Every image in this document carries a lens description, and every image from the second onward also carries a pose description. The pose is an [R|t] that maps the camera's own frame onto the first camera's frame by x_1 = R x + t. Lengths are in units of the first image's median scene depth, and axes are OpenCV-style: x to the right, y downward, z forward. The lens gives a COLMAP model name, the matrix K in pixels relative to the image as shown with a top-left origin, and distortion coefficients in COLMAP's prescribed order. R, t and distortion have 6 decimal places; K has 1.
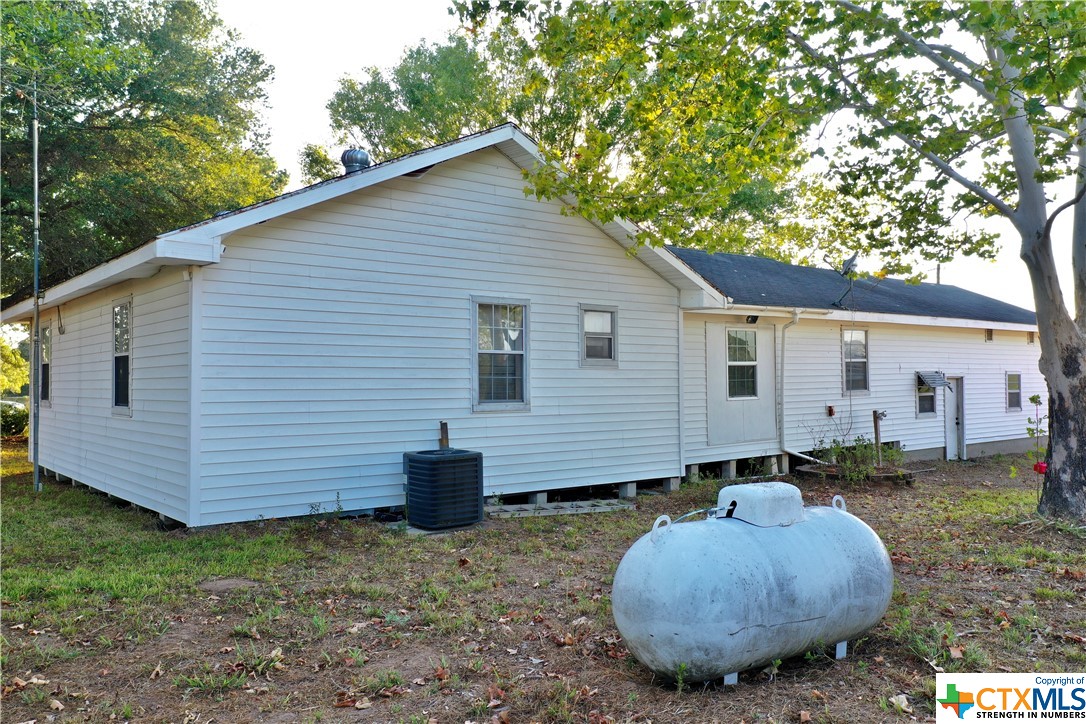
lens RADIAL K [[853.5, 0, 540.6], [0, 853.5, 362.5], [0, 0, 1]] dist [0.009250, -0.011061]
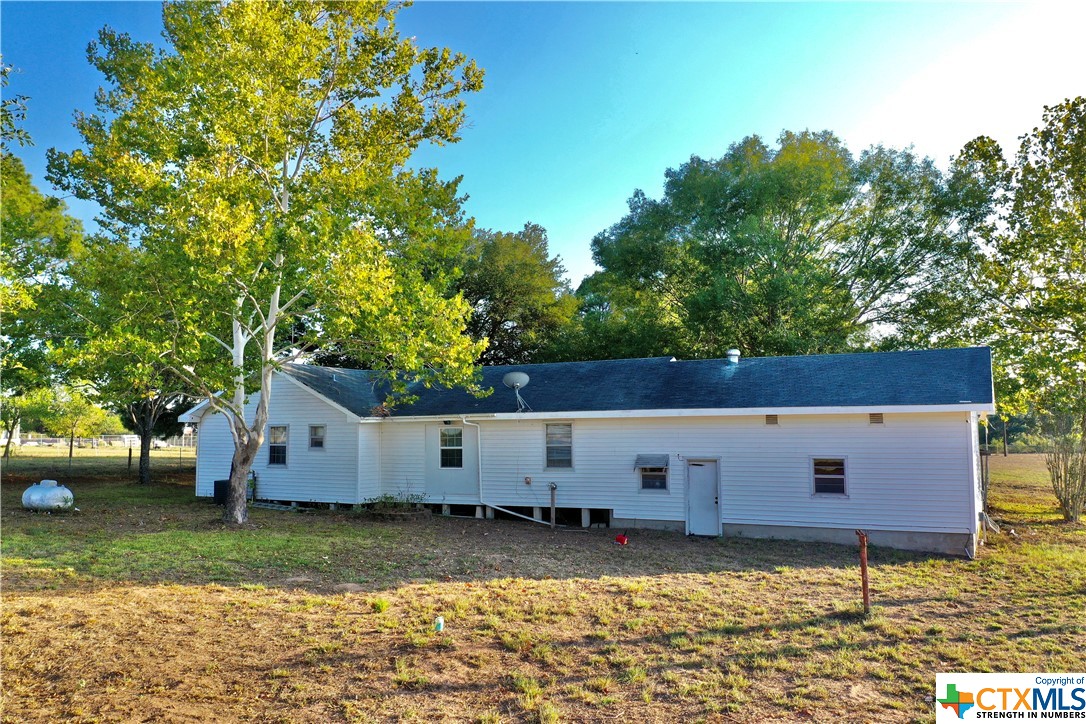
lens RADIAL K [[853.5, 0, 536.2], [0, 853.5, 362.3], [0, 0, 1]] dist [0.009250, -0.011061]
pose [[0.405266, -0.068042, -0.911663, 2.480398], [0.020795, 0.997654, -0.065215, -0.072677], [0.913962, 0.007471, 0.405731, 0.613140]]
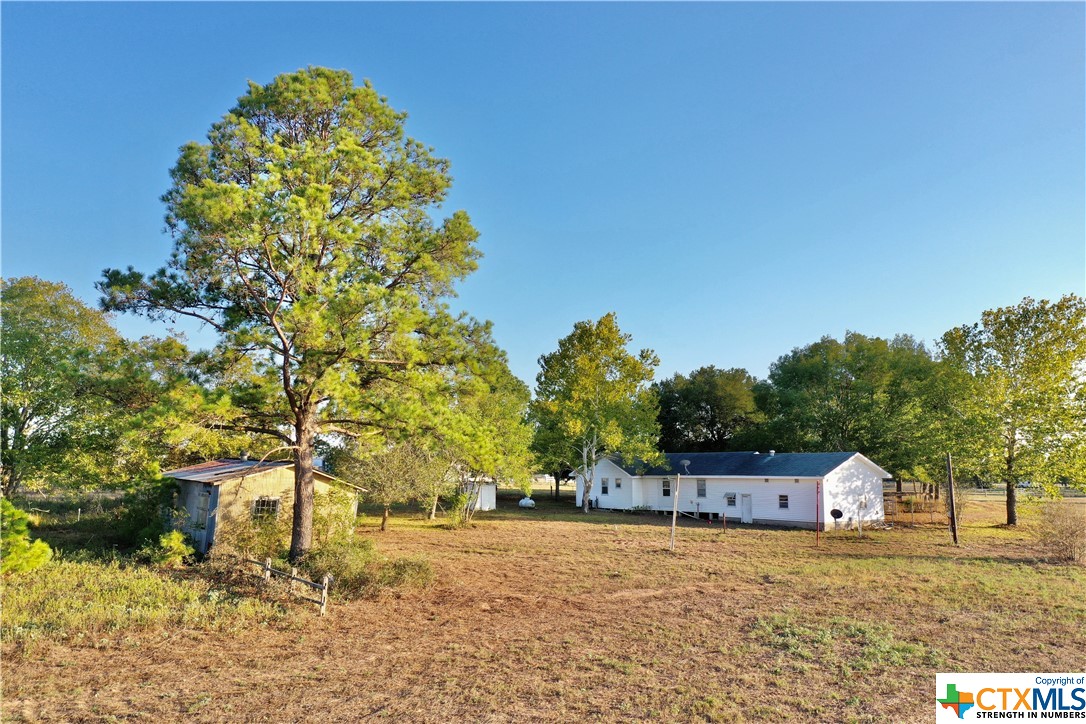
lens RADIAL K [[853.5, 0, 549.2], [0, 853.5, 363.3], [0, 0, 1]] dist [0.009250, -0.011061]
pose [[-0.020287, -0.113960, -0.993278, 6.129226], [0.019017, 0.993259, -0.114346, -0.192691], [0.999613, -0.021209, -0.017983, 0.659251]]
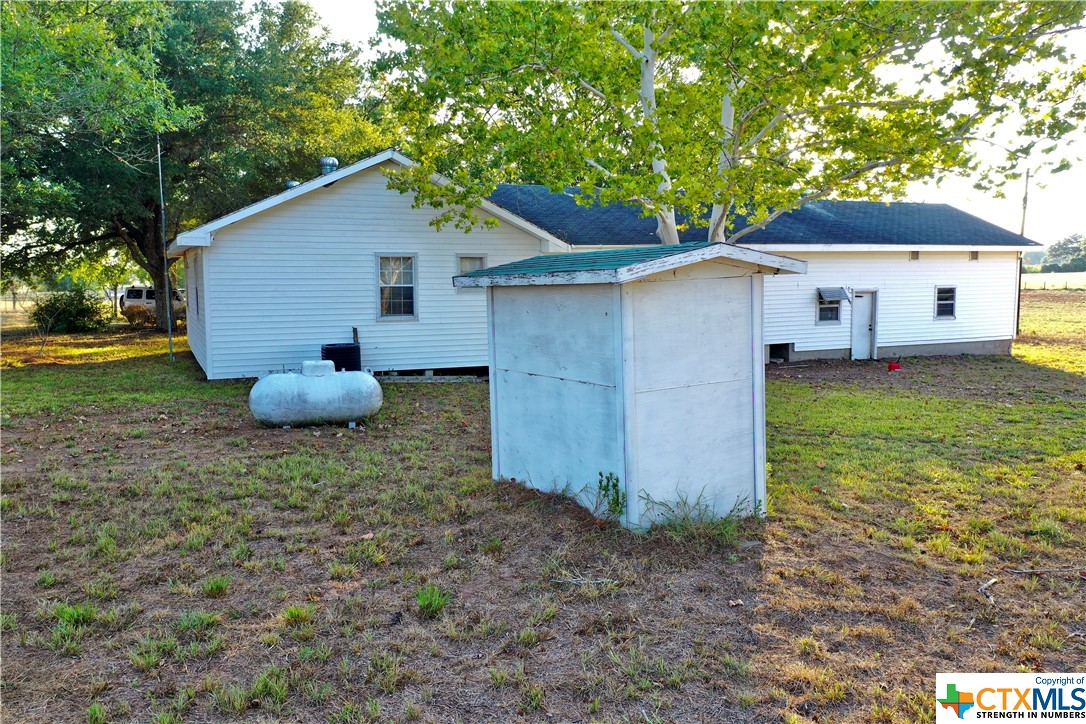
lens RADIAL K [[853.5, 0, 542.7], [0, 853.5, 363.2], [0, 0, 1]] dist [0.009250, -0.011061]
pose [[0.968123, 0.028203, -0.248883, 0.603153], [0.004214, 0.991666, 0.128766, -0.070010], [0.250440, -0.125710, 0.959936, -0.510001]]
